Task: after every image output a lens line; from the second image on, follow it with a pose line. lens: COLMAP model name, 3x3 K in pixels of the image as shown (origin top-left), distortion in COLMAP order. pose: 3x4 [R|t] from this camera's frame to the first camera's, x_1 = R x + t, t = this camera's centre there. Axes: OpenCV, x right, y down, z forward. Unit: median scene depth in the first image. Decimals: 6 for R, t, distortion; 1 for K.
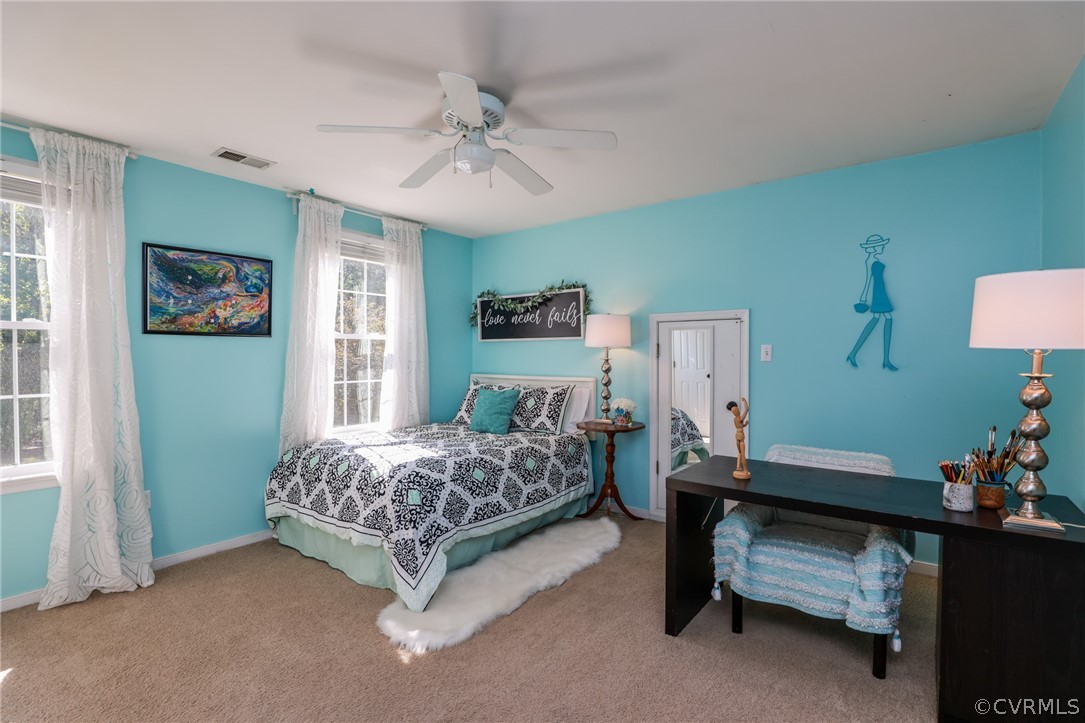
lens RADIAL K [[496.9, 0, 545.5], [0, 496.9, 357.6], [0, 0, 1]] dist [-0.035766, 0.007333]
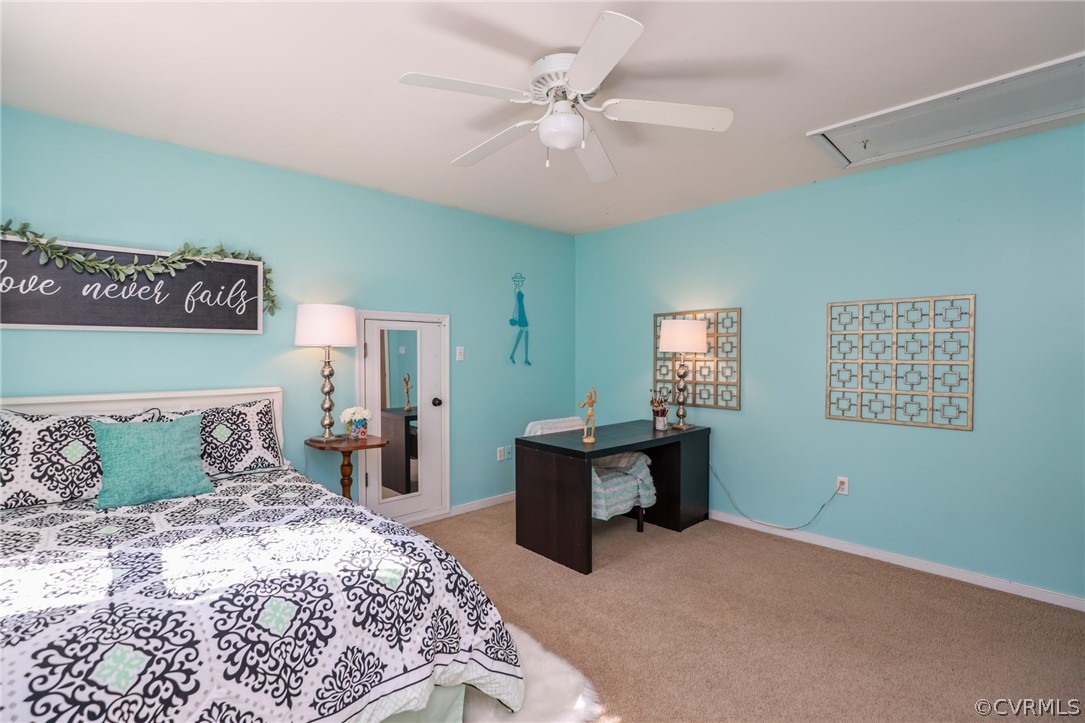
lens RADIAL K [[496.9, 0, 544.9], [0, 496.9, 362.8], [0, 0, 1]] dist [-0.035766, 0.007333]
pose [[0.163256, -0.016837, 0.986440, -0.696527], [0.006106, 0.999852, 0.016056, -0.005467], [-0.986565, 0.003402, 0.163335, 0.607353]]
